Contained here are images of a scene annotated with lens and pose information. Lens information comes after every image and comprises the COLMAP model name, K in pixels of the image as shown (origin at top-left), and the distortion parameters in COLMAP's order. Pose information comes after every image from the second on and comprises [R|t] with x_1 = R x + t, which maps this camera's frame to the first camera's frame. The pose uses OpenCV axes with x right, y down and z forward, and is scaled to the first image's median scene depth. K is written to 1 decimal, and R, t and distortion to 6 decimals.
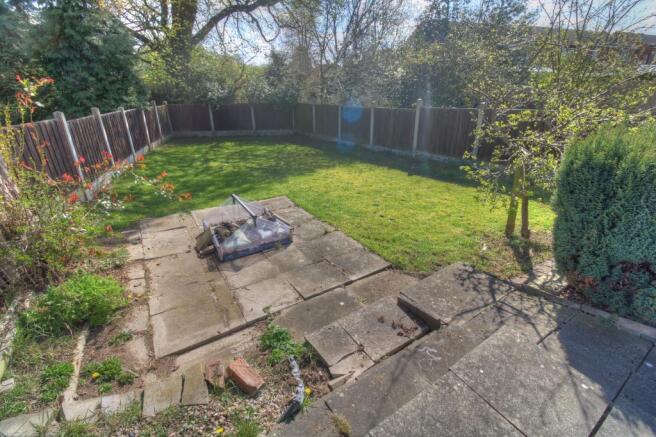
lens RADIAL K [[295.7, 0, 328.0], [0, 295.7, 218.5], [0, 0, 1]] dist [-0.027341, -0.000604]
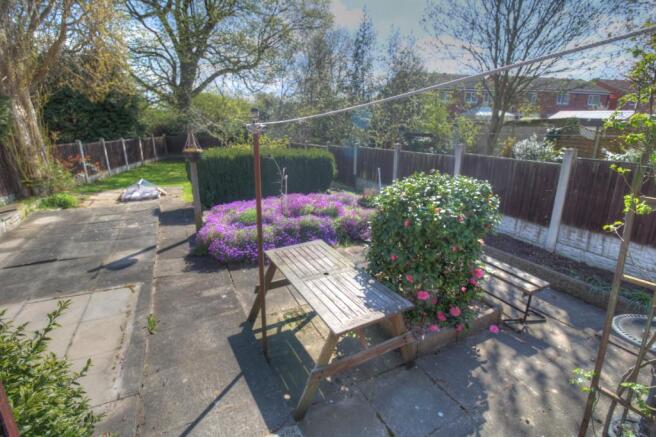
lens RADIAL K [[295.7, 0, 328.0], [0, 295.7, 218.5], [0, 0, 1]] dist [-0.027341, -0.000604]
pose [[0.993274, 0.039807, -0.108725, 0.672955], [-0.050314, 0.994141, -0.095666, 0.184782], [0.104280, 0.100493, 0.989458, -0.503305]]
